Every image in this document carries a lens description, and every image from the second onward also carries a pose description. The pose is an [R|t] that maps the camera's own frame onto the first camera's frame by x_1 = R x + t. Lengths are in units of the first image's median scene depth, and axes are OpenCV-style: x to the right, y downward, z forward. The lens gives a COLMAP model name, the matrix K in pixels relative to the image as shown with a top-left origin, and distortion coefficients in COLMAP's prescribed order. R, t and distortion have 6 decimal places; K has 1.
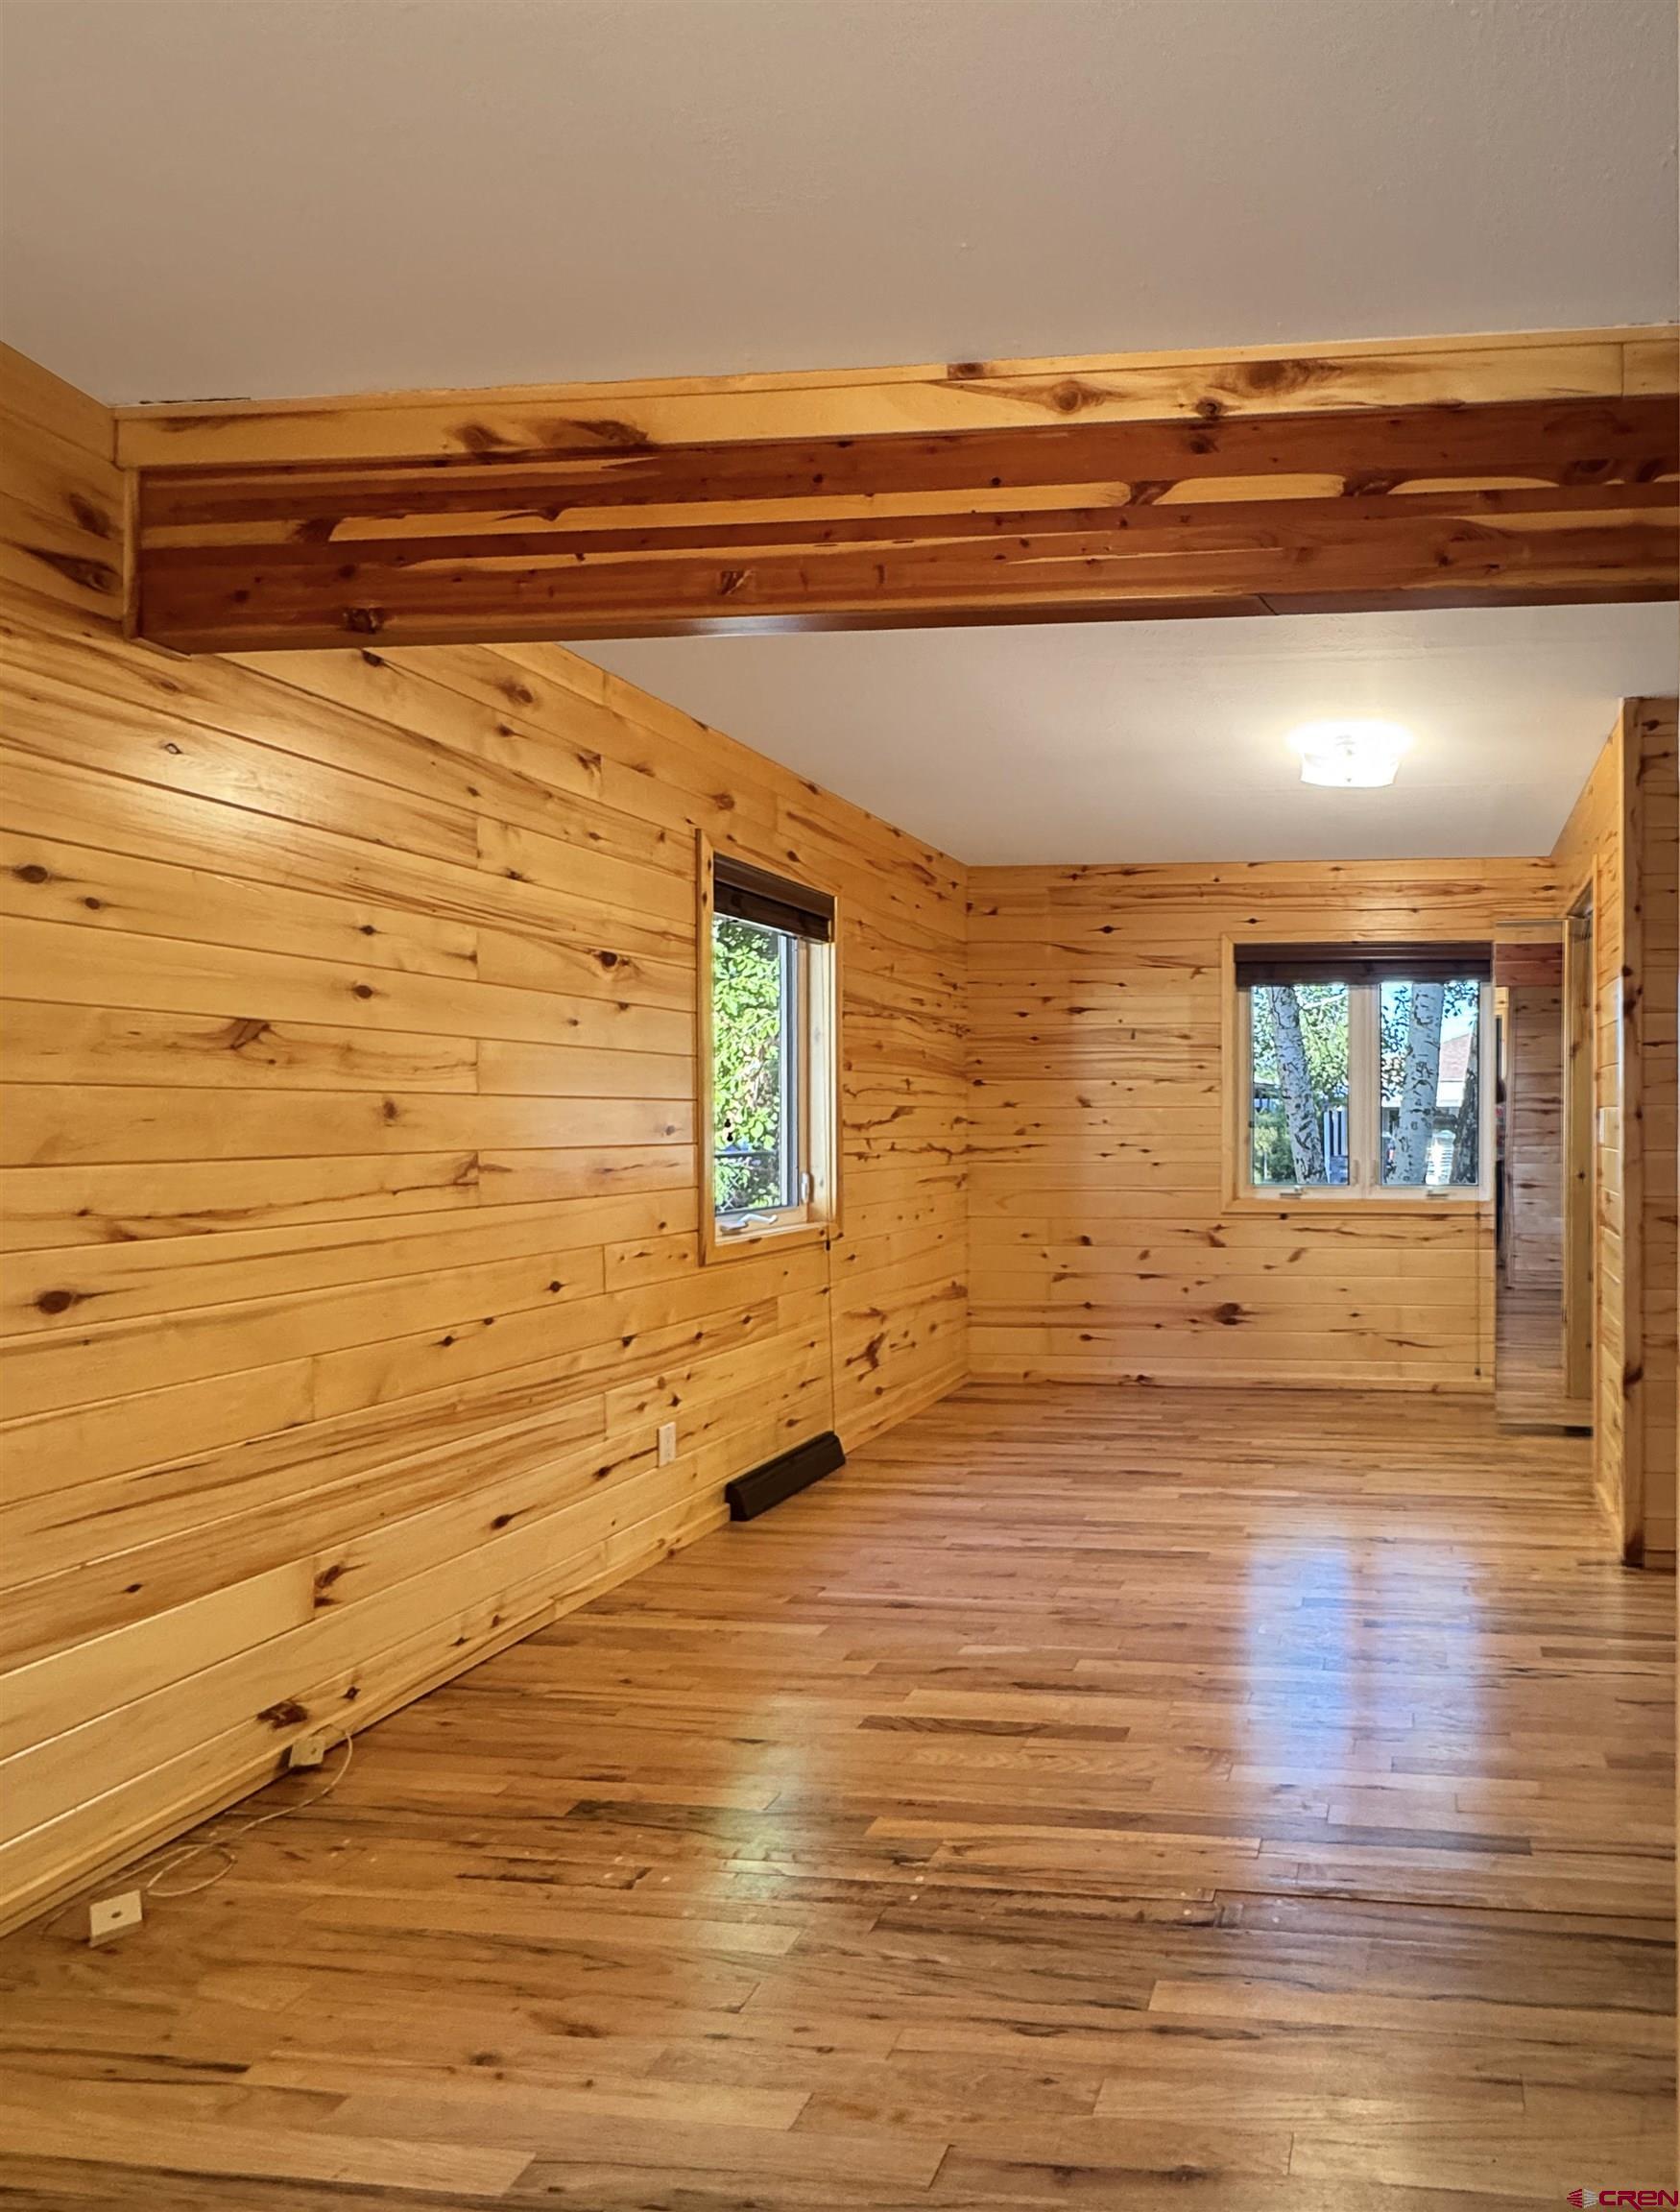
lens RADIAL K [[1166.2, 0, 951.4], [0, 1166.2, 1244.7], [0, 0, 1]] dist [-0.002582, -0.000537]
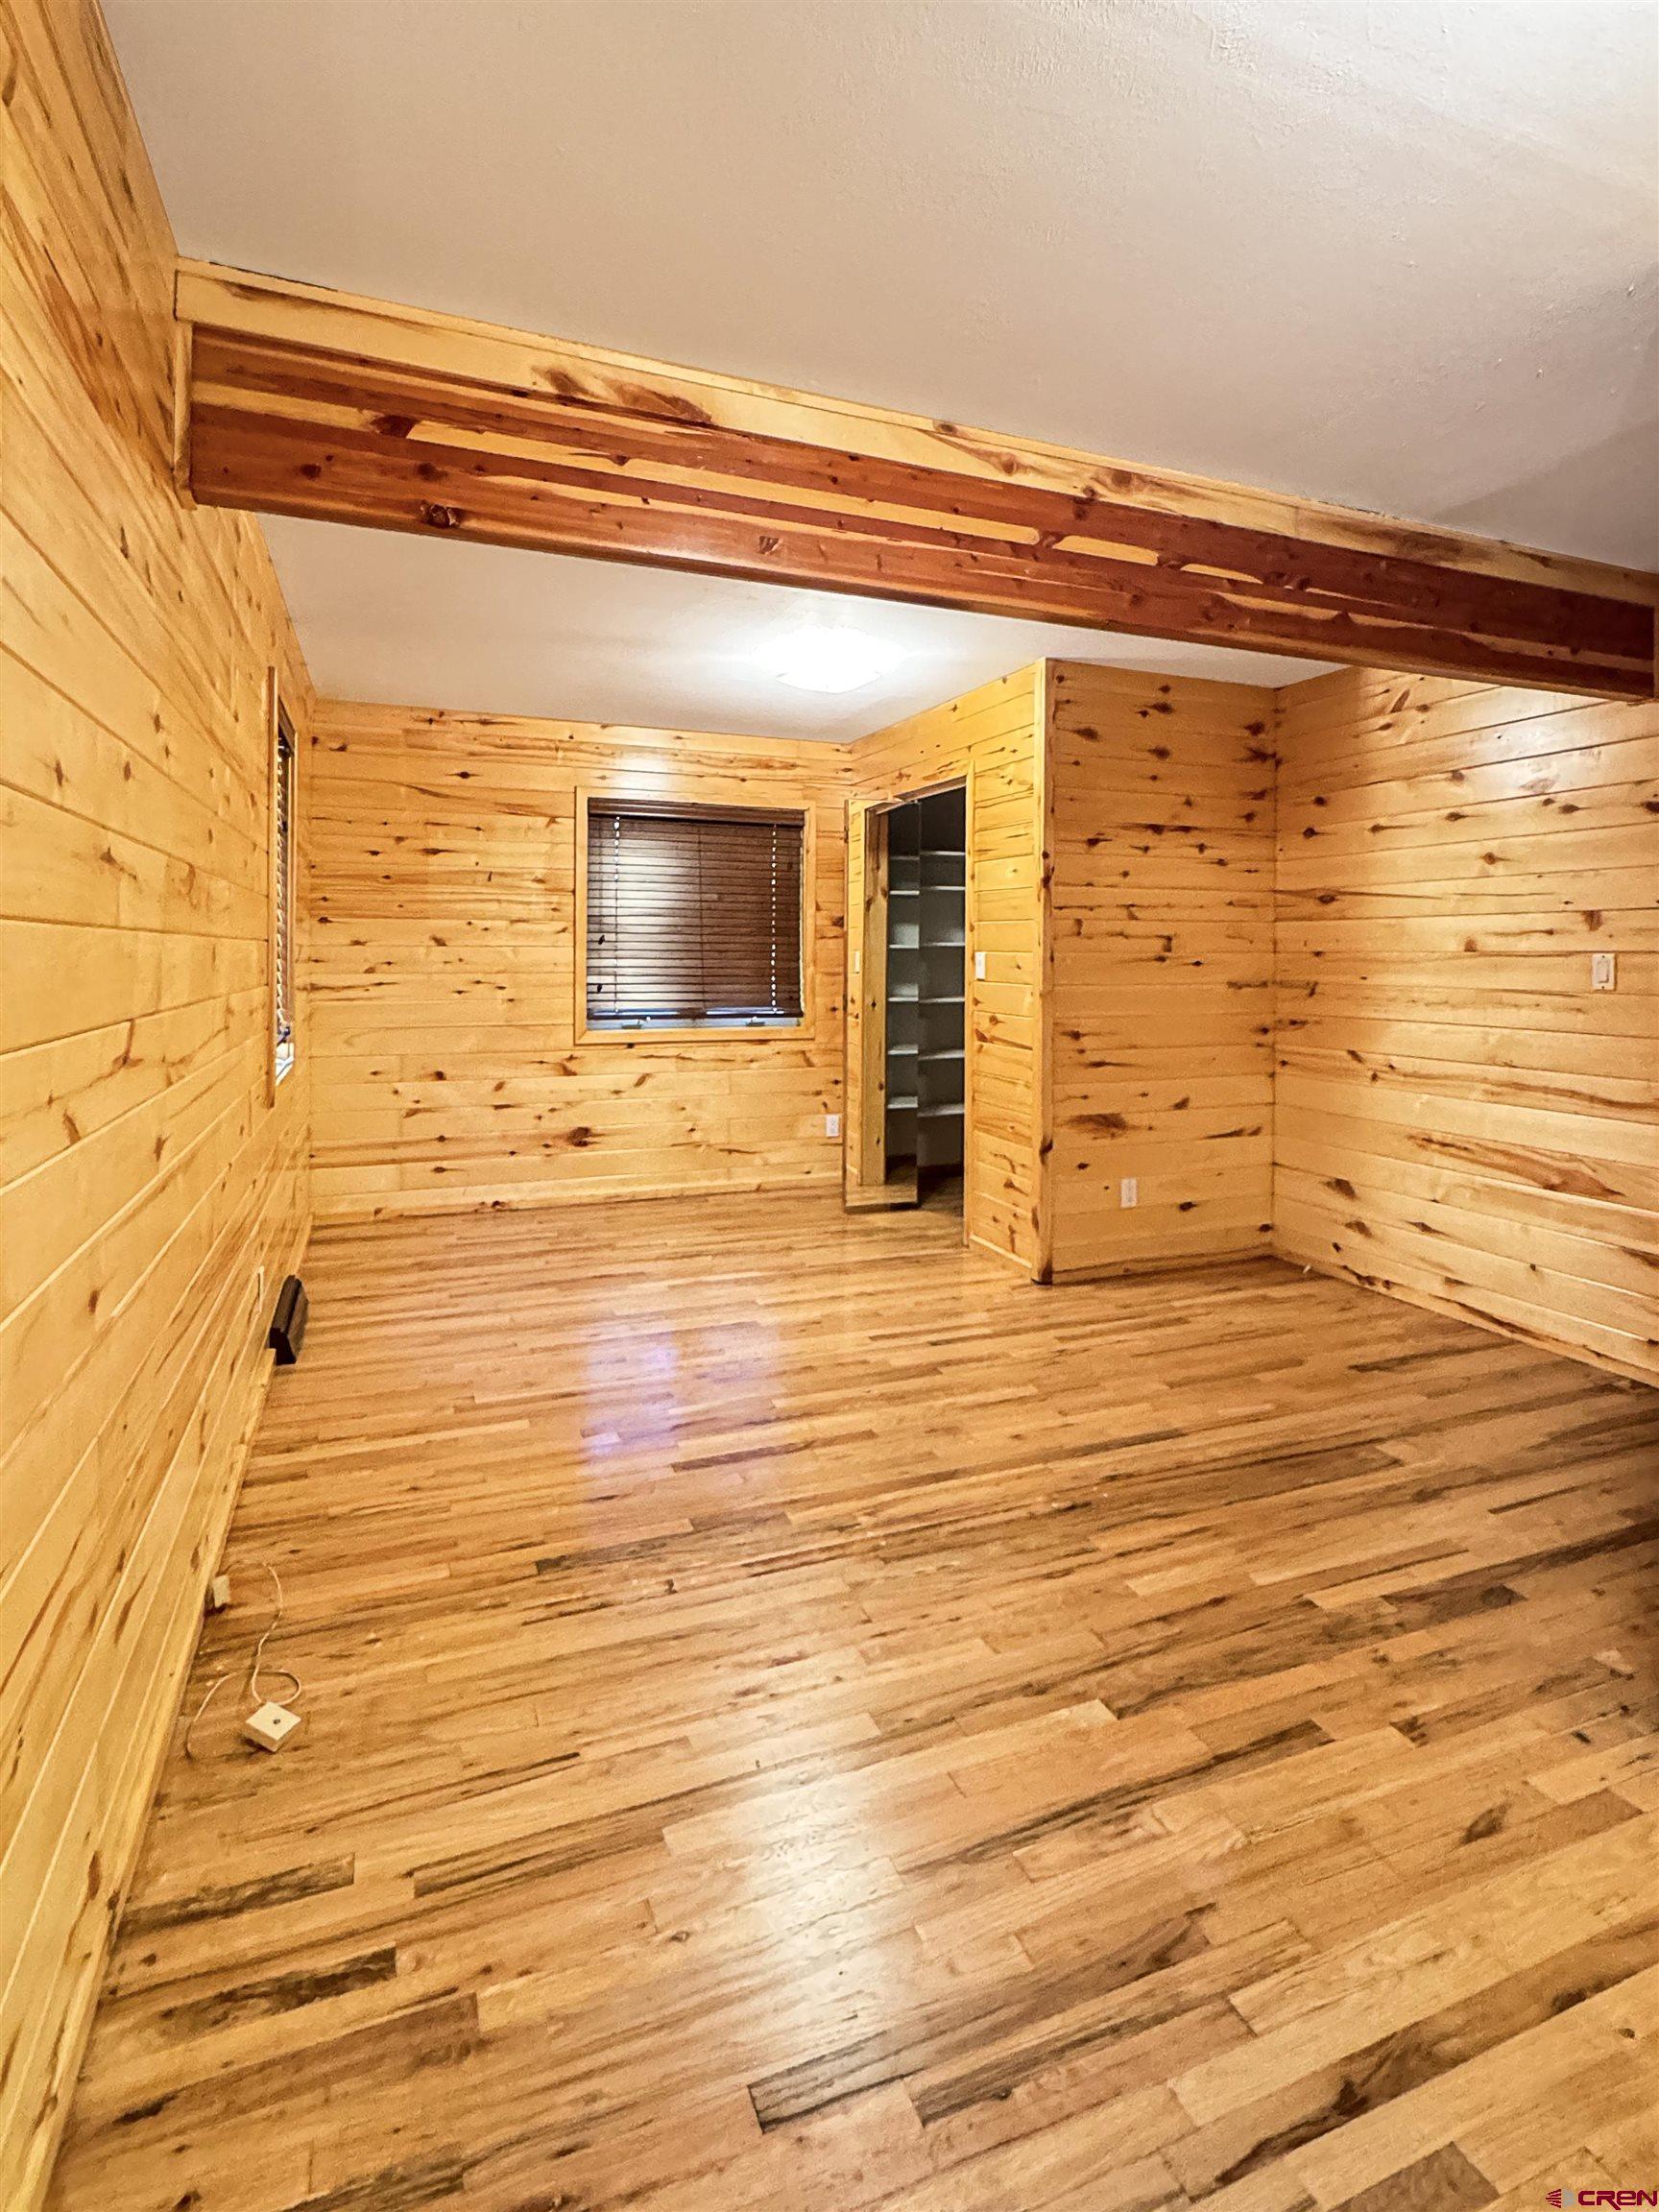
lens RADIAL K [[1073.4, 0, 824.7], [0, 1073.4, 1099.3], [0, 0, 1]] dist [-0.006644, 0.001312]
pose [[0.895033, -0.055113, 0.442582, -0.655072], [0.044488, 0.998419, 0.034361, 0.000436], [-0.443775, -0.011065, 0.896070, -0.083987]]
